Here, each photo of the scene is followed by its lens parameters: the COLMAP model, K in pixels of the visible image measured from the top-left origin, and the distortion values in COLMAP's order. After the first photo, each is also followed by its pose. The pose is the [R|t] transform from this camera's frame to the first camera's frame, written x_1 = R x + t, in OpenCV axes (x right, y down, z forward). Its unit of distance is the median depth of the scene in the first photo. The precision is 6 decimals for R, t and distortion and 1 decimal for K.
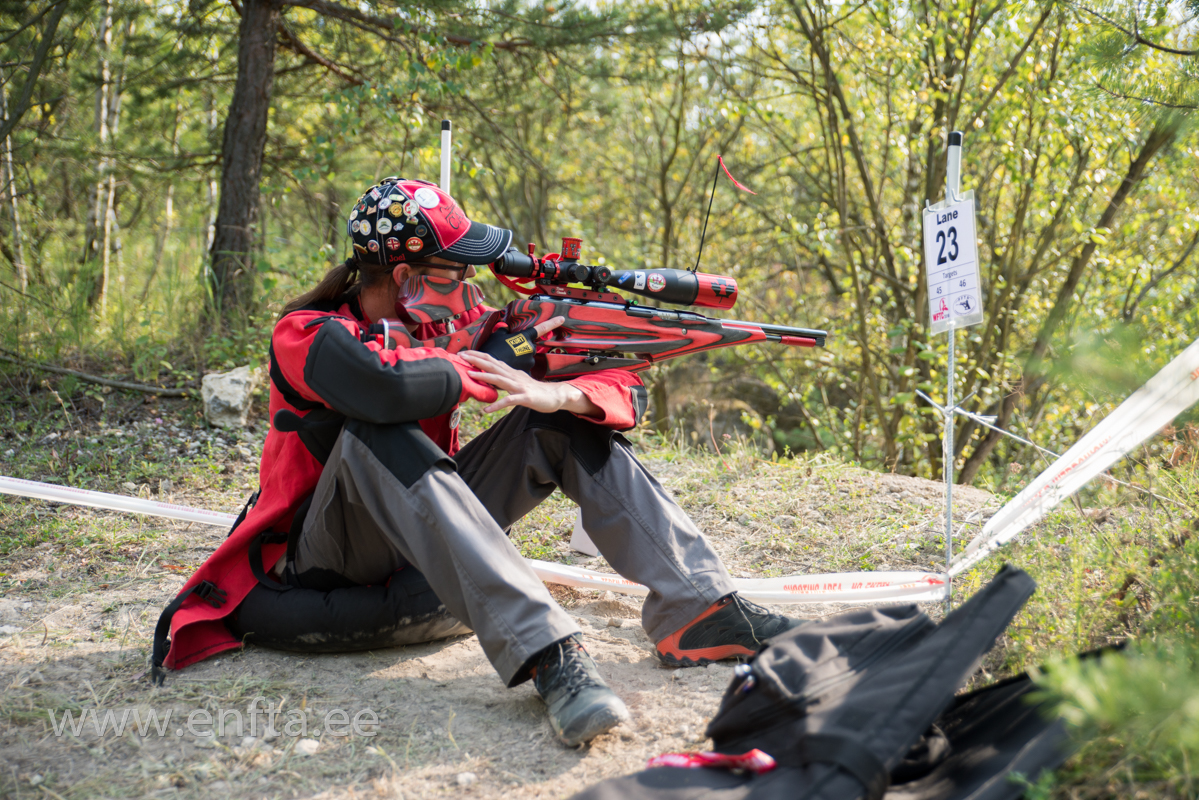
lens RADIAL K [[1524.9, 0, 598.6], [0, 1524.9, 399.0], [0, 0, 1]] dist [0.040296, 0.000000]
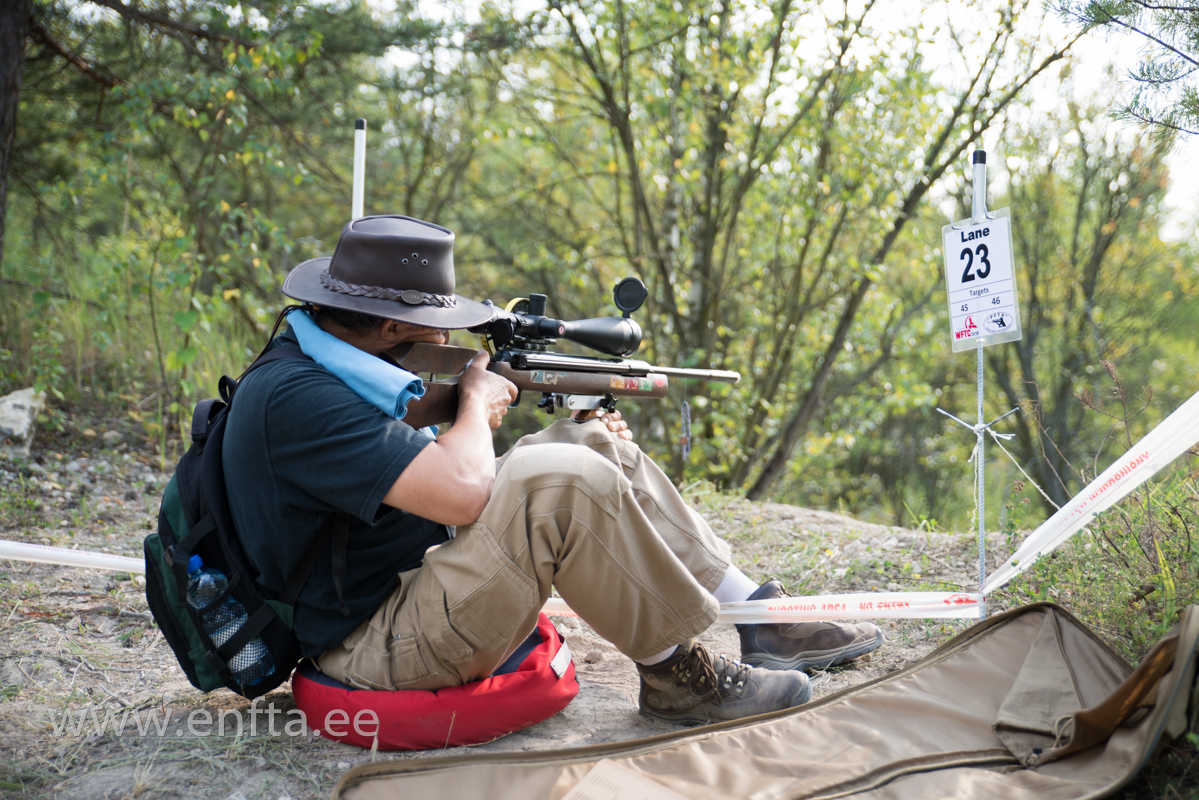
lens RADIAL K [[1582.1, 0, 600.4], [0, 1582.1, 400.2], [0, 0, 1]] dist [0.089630, 0.000000]
pose [[0.971213, 0.006281, 0.238132, -0.254786], [-0.000230, 0.999677, -0.025427, 0.015608], [-0.238214, 0.024640, 0.970900, 0.051457]]
